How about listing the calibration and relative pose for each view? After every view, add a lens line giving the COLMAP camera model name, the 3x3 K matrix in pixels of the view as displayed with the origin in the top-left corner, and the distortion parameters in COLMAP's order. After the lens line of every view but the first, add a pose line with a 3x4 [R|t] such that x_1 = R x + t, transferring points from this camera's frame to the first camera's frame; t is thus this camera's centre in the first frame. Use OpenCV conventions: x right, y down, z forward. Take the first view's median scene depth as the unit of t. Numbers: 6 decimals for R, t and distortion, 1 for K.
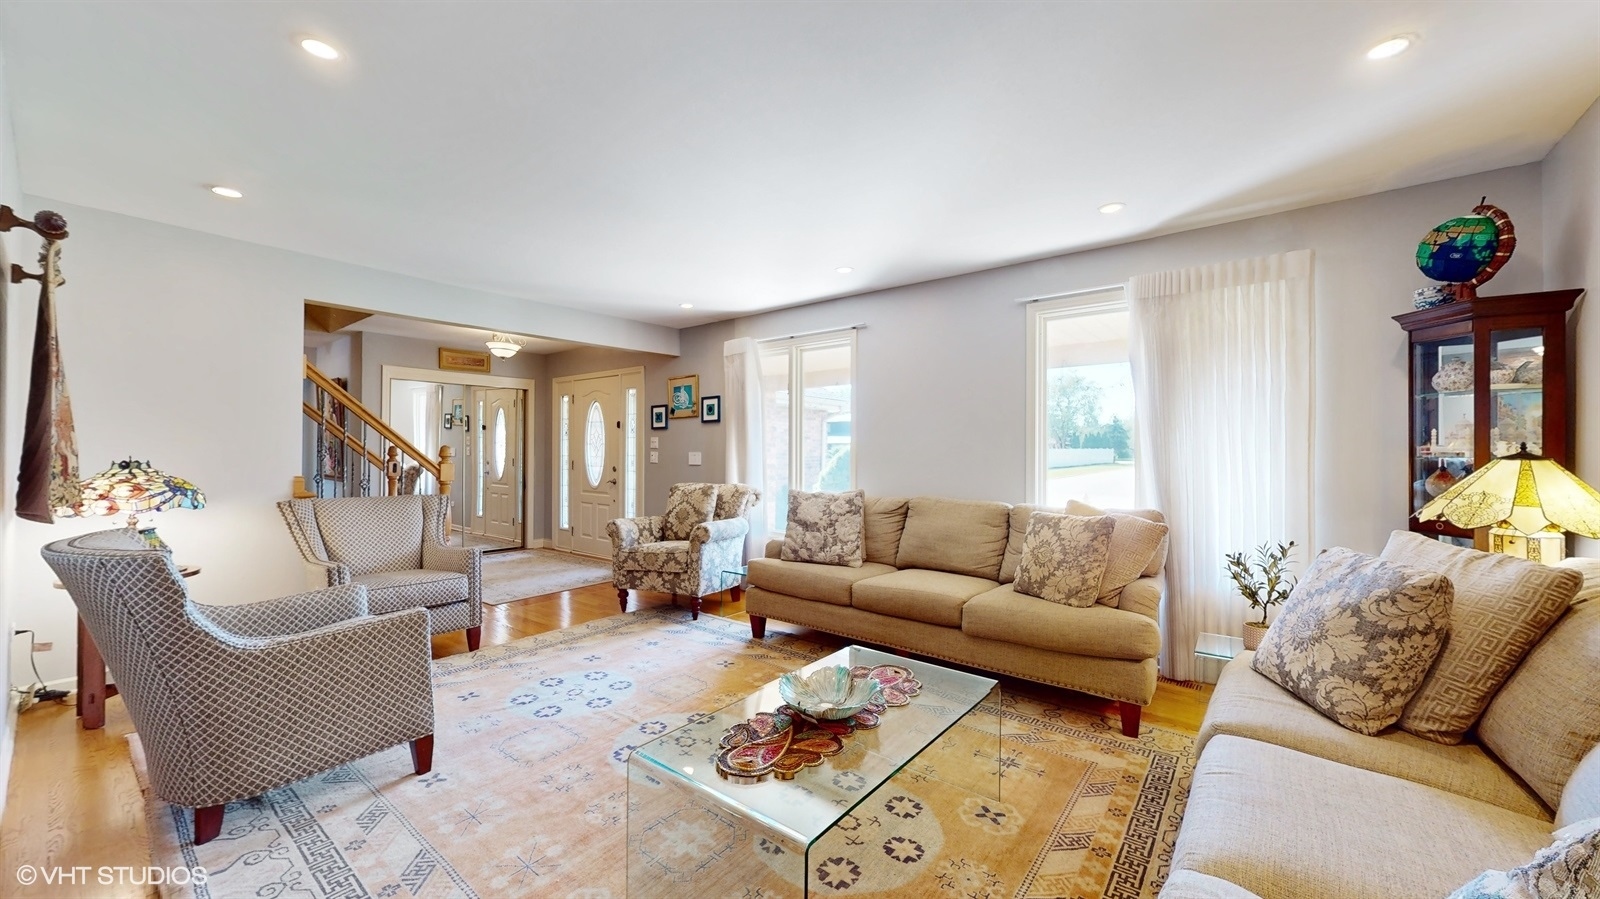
lens RADIAL K [[588.4, 0, 805.2], [0, 588.4, 446.2], [0, 0, 1]] dist [-0.000266, 0.000010]
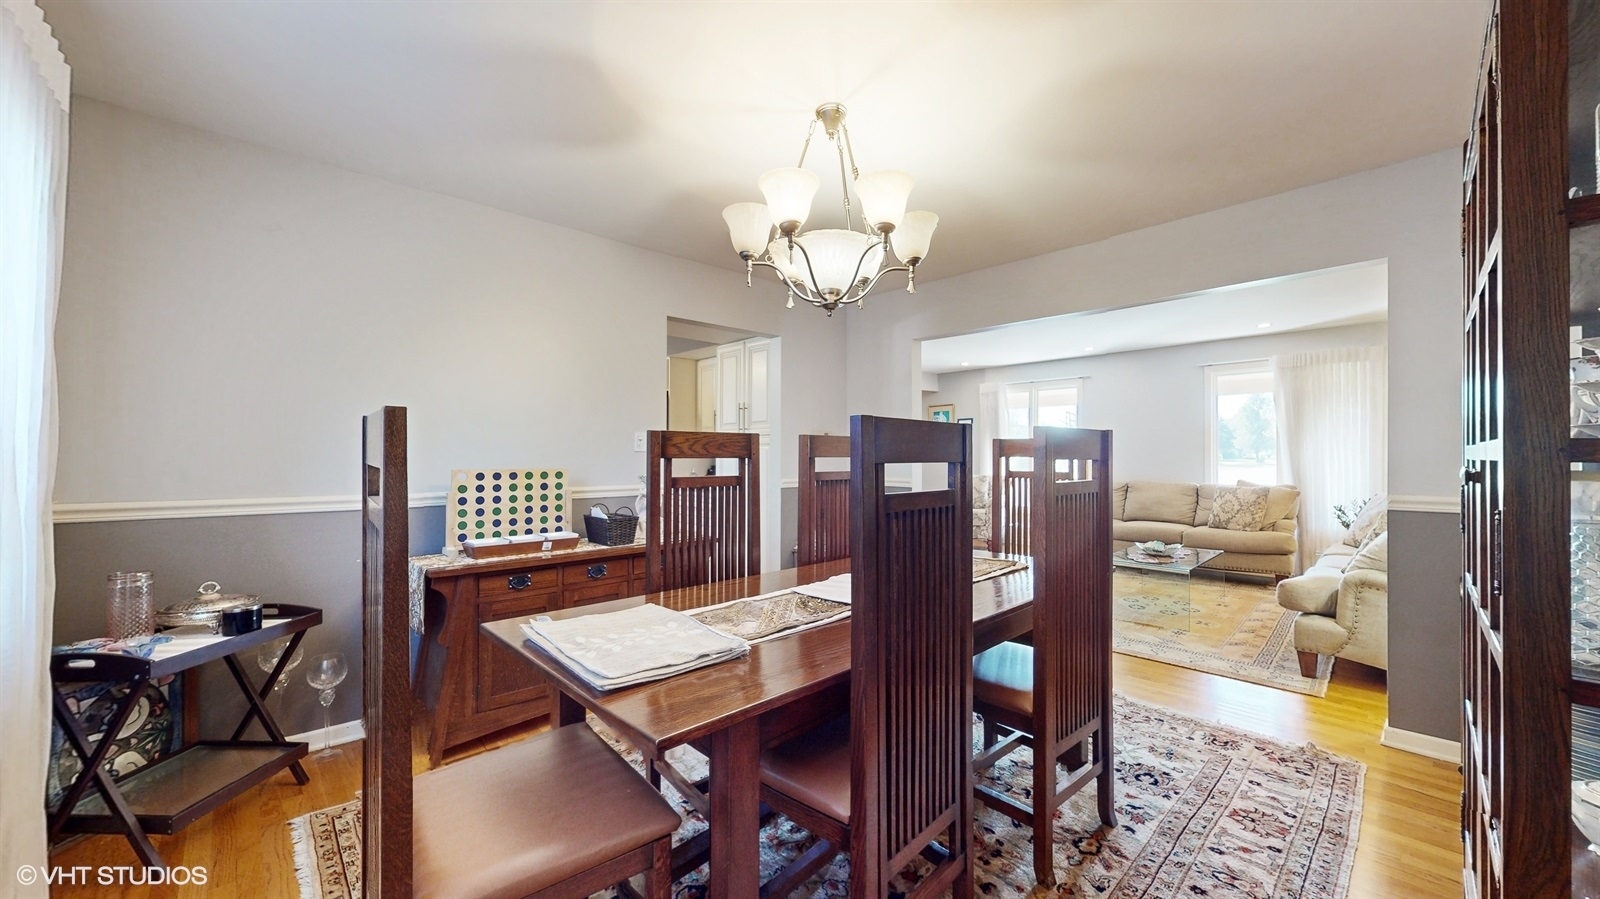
lens RADIAL K [[588.4, 0, 794.5], [0, 588.4, 453.6], [0, 0, 1]] dist [-0.000266, 0.000010]
pose [[0.991357, -0.005321, -0.131087, -0.699650], [0.006532, 0.999940, 0.008808, -0.015631], [0.131032, -0.009588, 0.991332, -1.021868]]
